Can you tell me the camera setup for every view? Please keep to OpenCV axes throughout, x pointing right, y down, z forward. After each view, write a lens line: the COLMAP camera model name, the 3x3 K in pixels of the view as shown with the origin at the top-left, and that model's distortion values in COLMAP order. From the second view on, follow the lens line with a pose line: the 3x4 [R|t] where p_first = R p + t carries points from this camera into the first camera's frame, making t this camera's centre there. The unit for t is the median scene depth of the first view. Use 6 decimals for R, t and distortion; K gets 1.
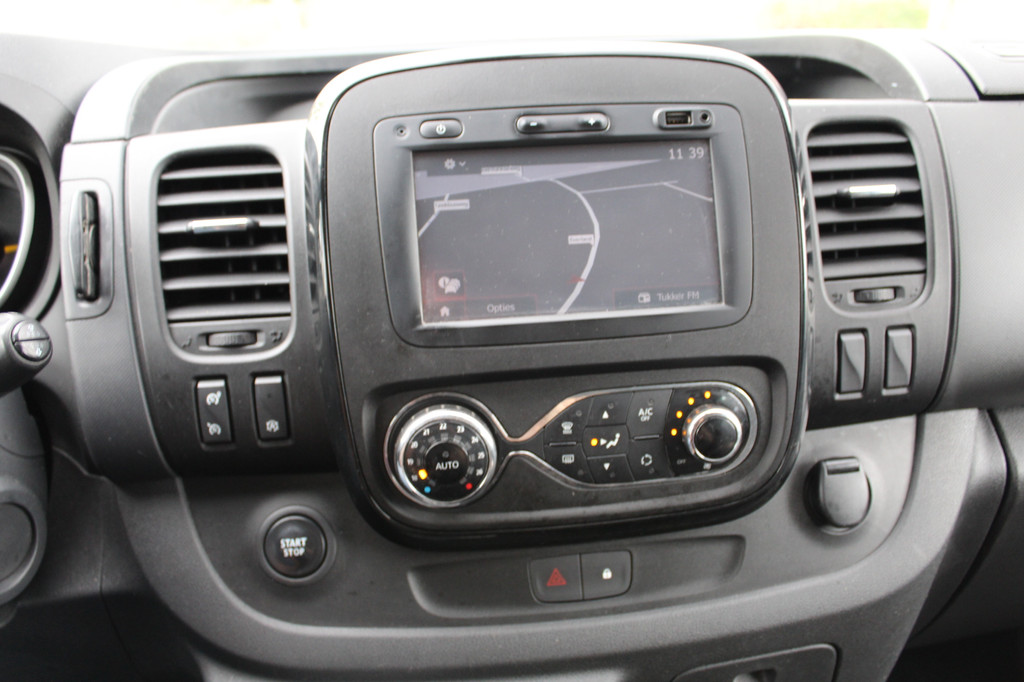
lens RADIAL K [[953.4, 0, 512.0], [0, 953.4, 341.0], [0, 0, 1]] dist [-0.145095, 0.006870]
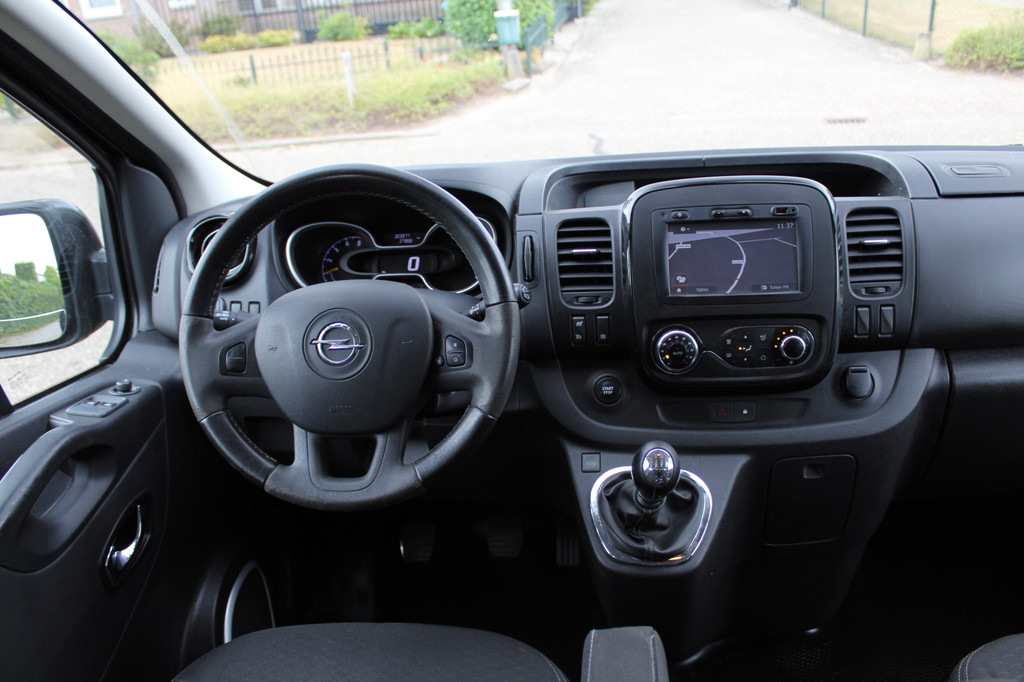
lens RADIAL K [[862.1, 0, 512.0], [0, 862.1, 341.0], [0, 0, 1]] dist [-0.168784, 0.159289]
pose [[0.973902, 0.039813, -0.223451, 0.007117], [-0.041439, 0.999138, -0.002594, 0.115788], [0.223155, 0.011786, 0.974712, -1.159188]]
